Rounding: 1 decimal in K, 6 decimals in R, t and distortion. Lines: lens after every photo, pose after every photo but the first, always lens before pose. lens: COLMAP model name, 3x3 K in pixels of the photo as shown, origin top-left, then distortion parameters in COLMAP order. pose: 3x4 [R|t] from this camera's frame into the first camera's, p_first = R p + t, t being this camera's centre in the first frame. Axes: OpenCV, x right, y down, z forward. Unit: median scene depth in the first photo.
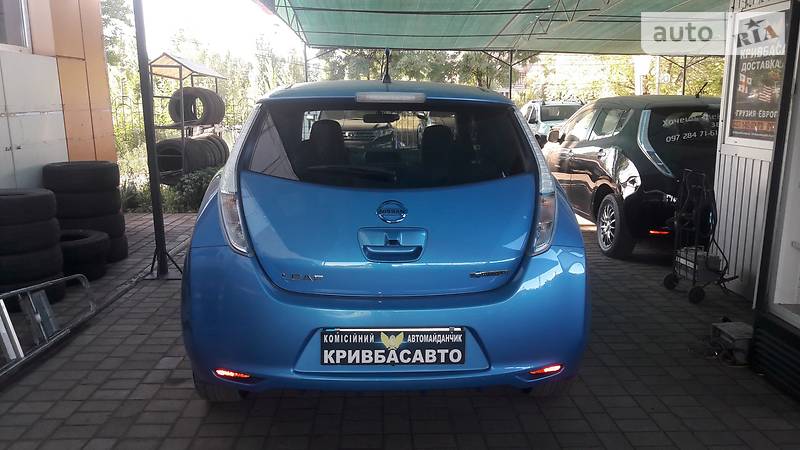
lens RADIAL K [[649.1, 0, 401.7], [0, 649.1, 230.6], [0, 0, 1]] dist [0.035599, -0.039711]
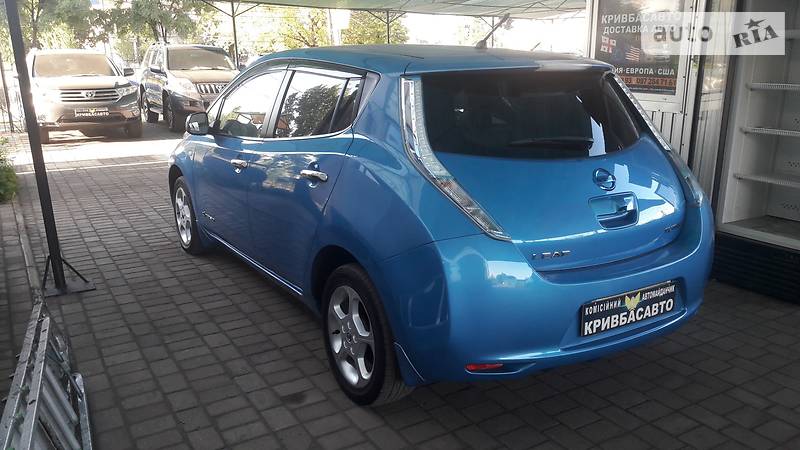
lens RADIAL K [[649.1, 0, 401.6], [0, 649.1, 223.8], [0, 0, 1]] dist [0.035599, -0.039711]
pose [[0.879655, -0.127431, 0.458223, -0.812267], [0.098782, 0.991380, 0.086069, -0.084890], [-0.465241, -0.030447, 0.884660, 0.236542]]
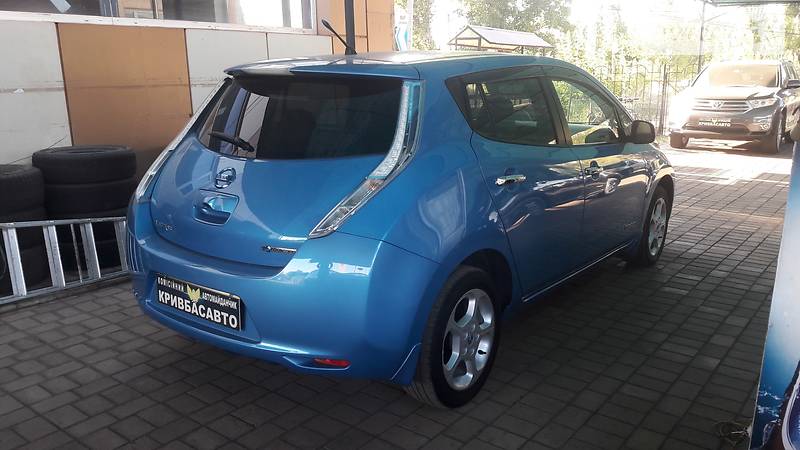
lens RADIAL K [[649.1, 0, 403.5], [0, 649.1, 221.4], [0, 0, 1]] dist [0.035599, -0.039711]
pose [[0.771750, 0.136500, -0.621103, 0.921878], [-0.115108, 0.990543, 0.074665, -0.075102], [0.625421, 0.013871, 0.780164, 0.358173]]
